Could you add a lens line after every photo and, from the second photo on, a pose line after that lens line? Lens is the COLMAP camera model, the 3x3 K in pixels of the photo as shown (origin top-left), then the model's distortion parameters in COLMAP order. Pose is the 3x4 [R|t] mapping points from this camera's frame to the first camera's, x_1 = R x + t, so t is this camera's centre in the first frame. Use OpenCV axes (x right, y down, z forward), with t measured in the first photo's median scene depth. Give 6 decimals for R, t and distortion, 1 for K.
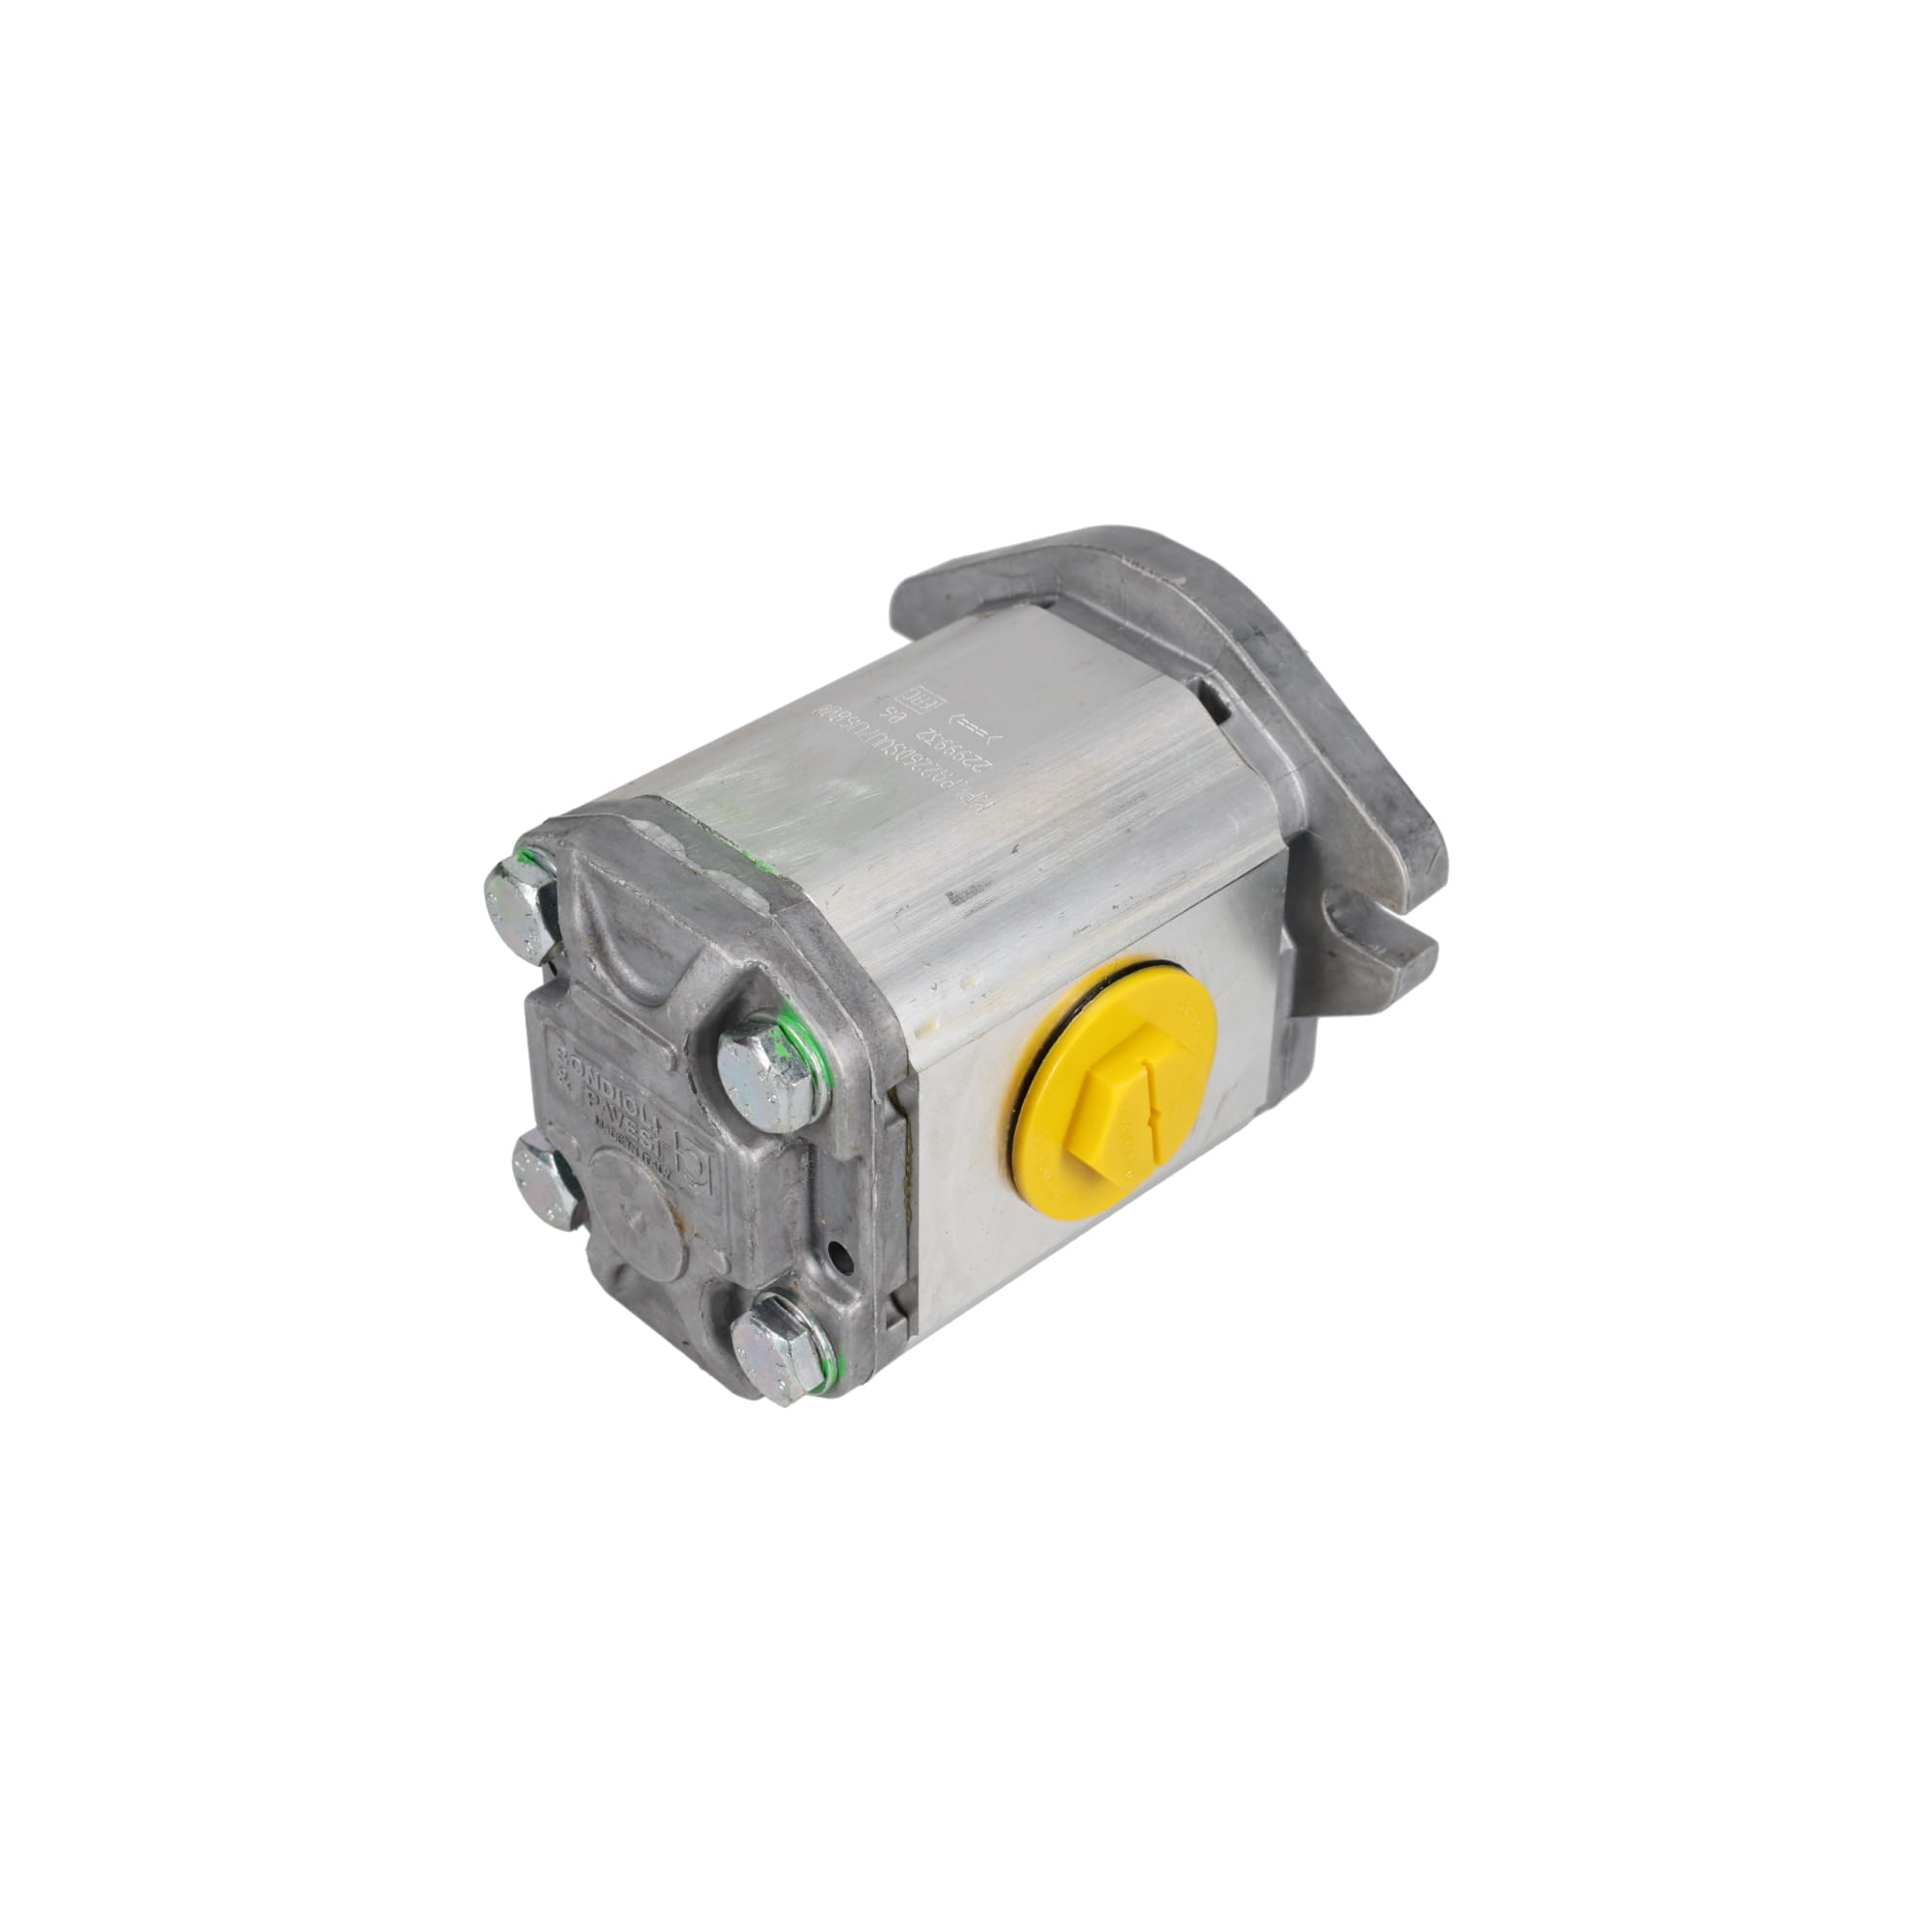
lens RADIAL K [[3092.3, 0, 966.0], [0, 3092.3, 966.0], [0, 0, 1]] dist [0.013237, 0.005753]
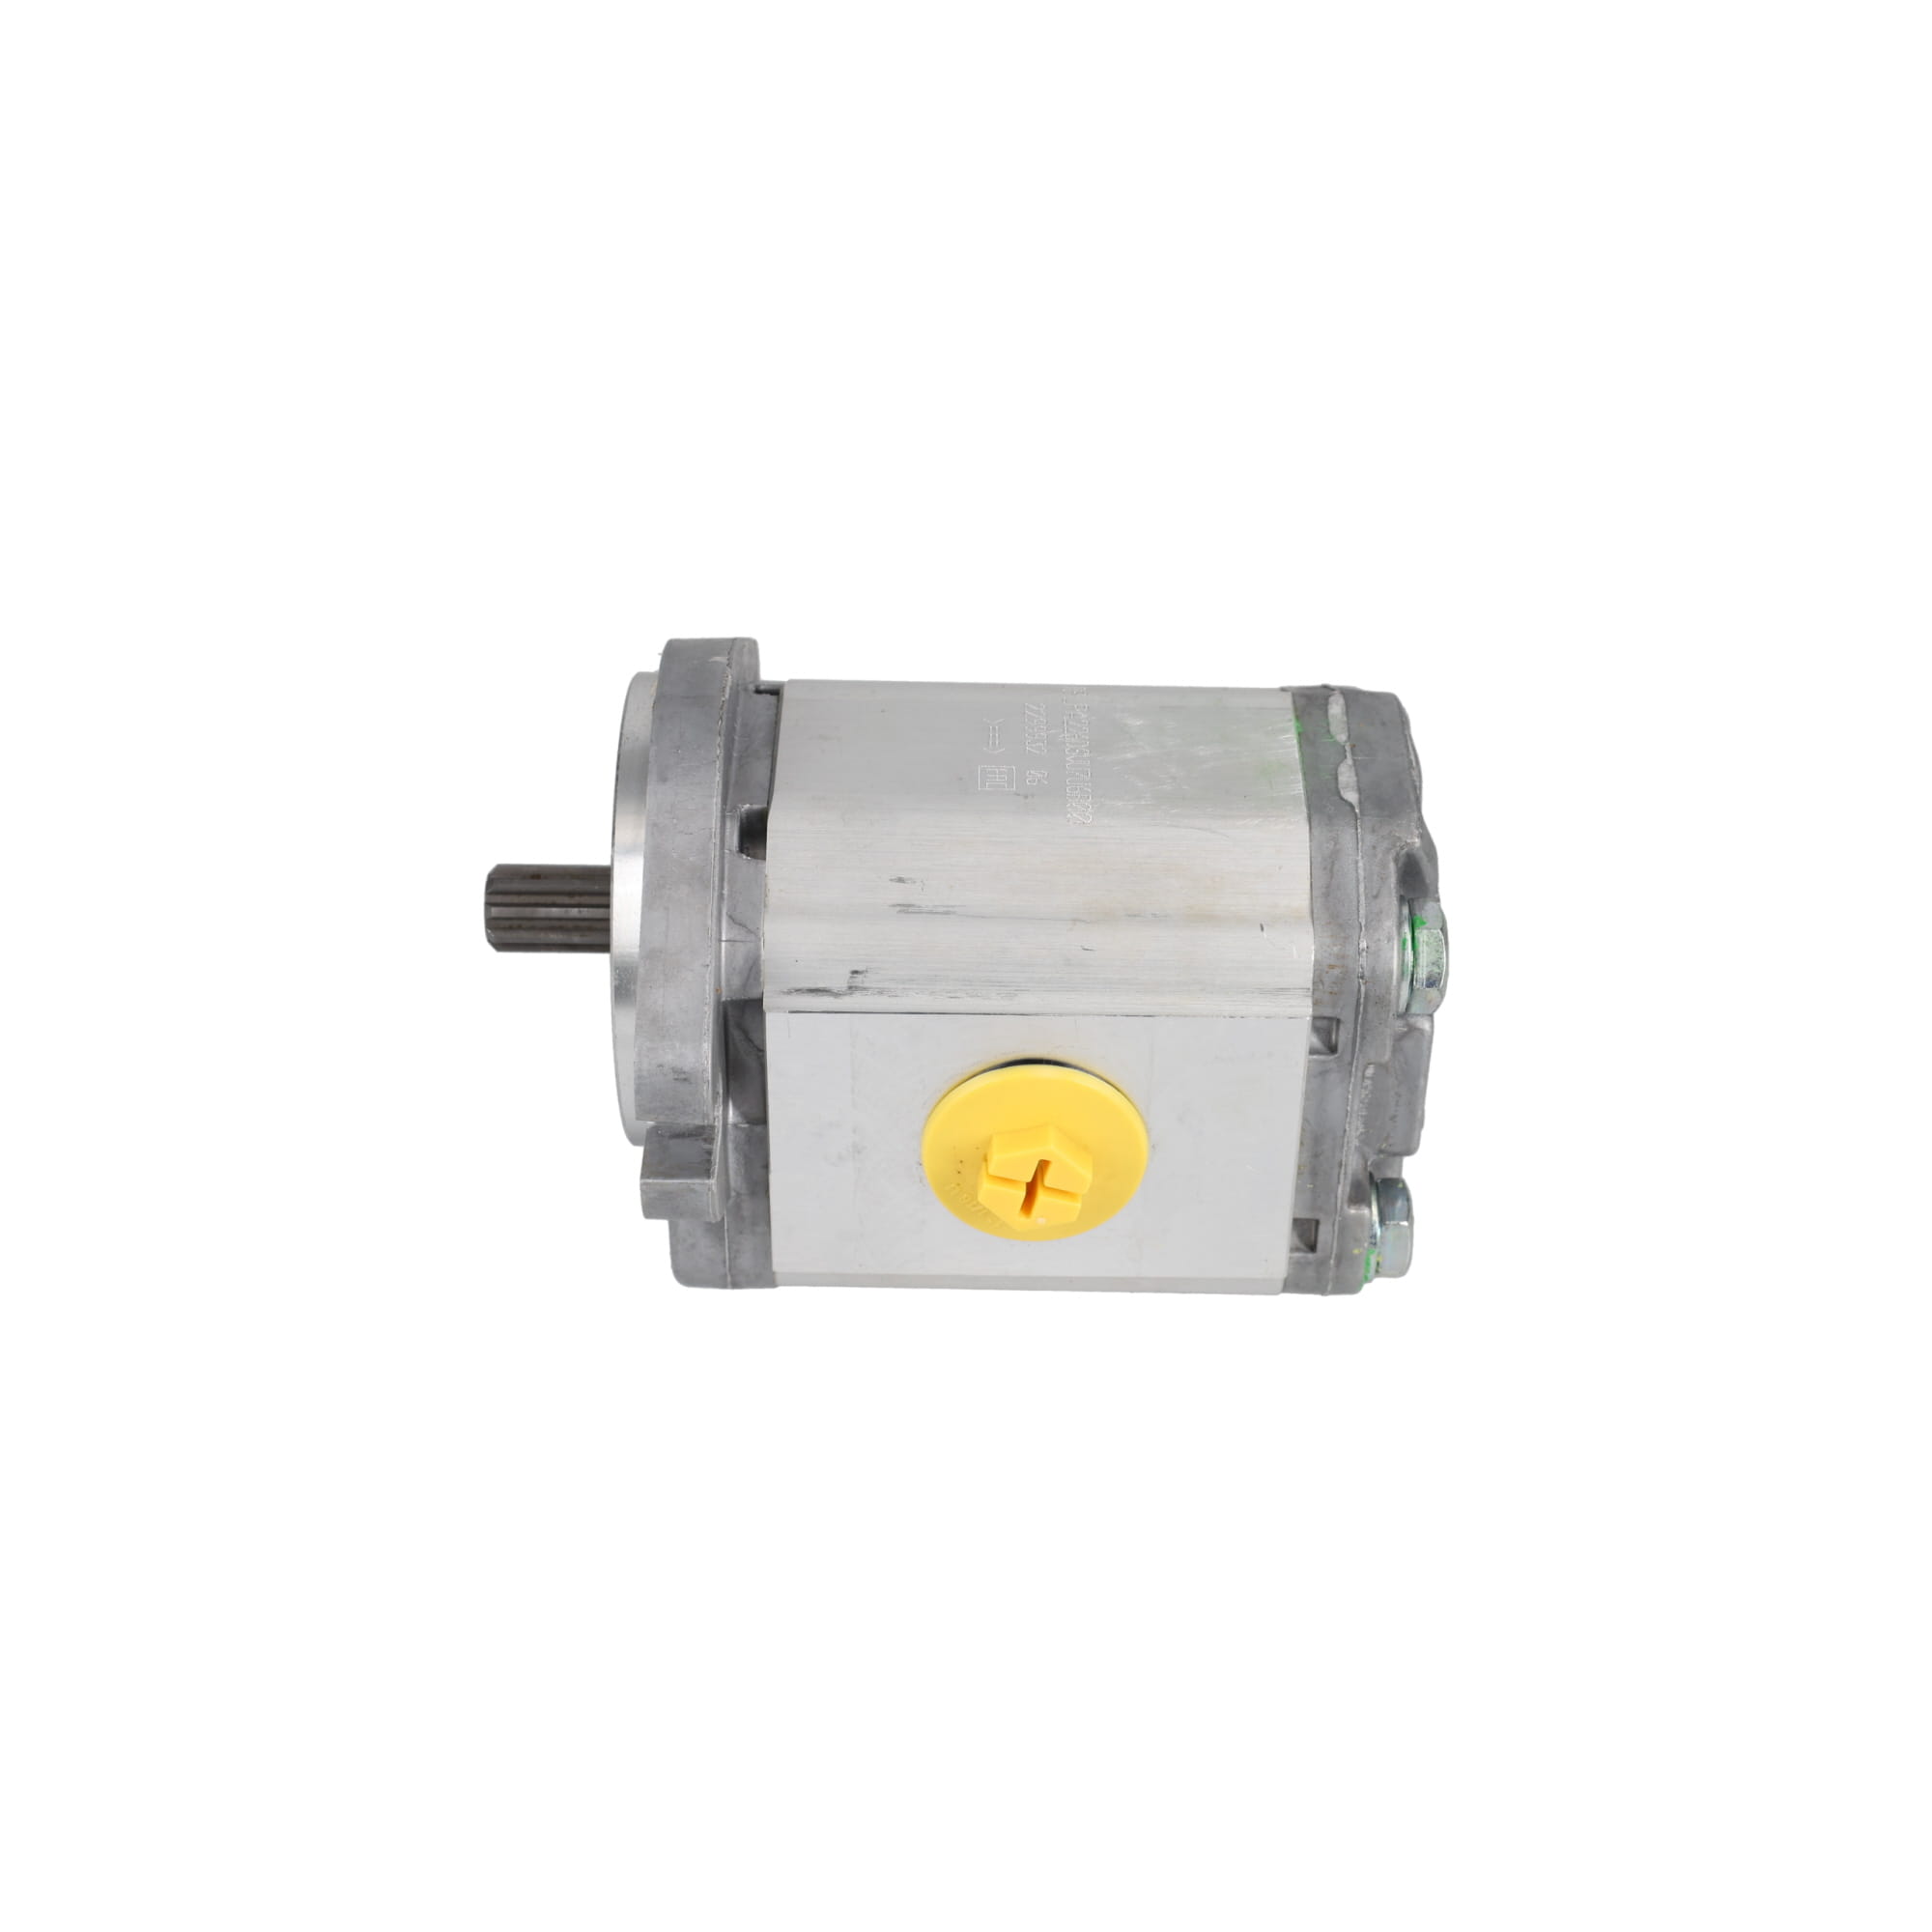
lens RADIAL K [[3275.2, 0, 966.0], [0, 3275.2, 966.0], [0, 0, 1]] dist [-0.007367, -0.005575]
pose [[-0.711607, -0.440988, 0.546942, -0.620299], [0.419328, 0.358038, 0.834250, -0.964235], [-0.563720, 0.823006, -0.069864, 1.176967]]
